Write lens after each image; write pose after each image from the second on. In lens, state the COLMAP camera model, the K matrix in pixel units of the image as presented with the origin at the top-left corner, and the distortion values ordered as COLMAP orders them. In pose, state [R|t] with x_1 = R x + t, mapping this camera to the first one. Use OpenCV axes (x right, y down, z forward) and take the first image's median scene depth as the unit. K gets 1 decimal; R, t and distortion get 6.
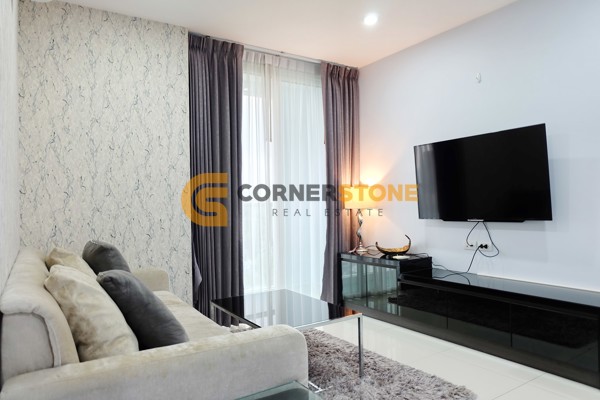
lens RADIAL K [[414.5, 0, 301.3], [0, 414.5, 195.6], [0, 0, 1]] dist [-0.046887, 0.058085]
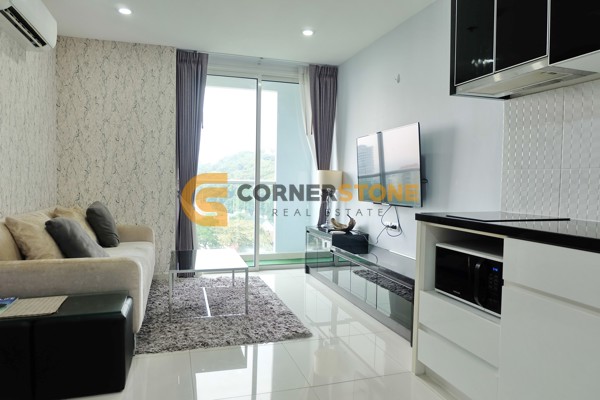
lens RADIAL K [[414.5, 0, 301.3], [0, 414.5, 195.6], [0, 0, 1]] dist [-0.046887, 0.058085]
pose [[0.961733, 0.046161, -0.270072, 0.503267], [-0.030894, 0.997689, 0.060512, -0.027435], [0.272242, -0.049853, 0.960937, -0.183520]]
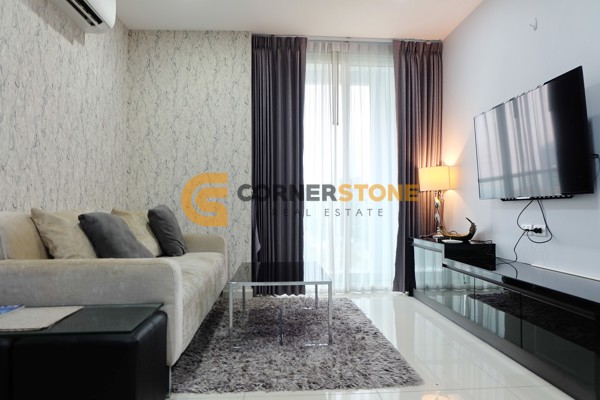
lens RADIAL K [[405.4, 0, 300.0], [0, 405.4, 200.0], [0, 0, 1]] dist [-0.033066, 0.004208]
pose [[0.869140, 0.011040, -0.494443, 0.426942], [-0.008148, 0.999935, 0.008005, 0.060581], [0.494499, -0.002929, 0.869173, 0.082234]]
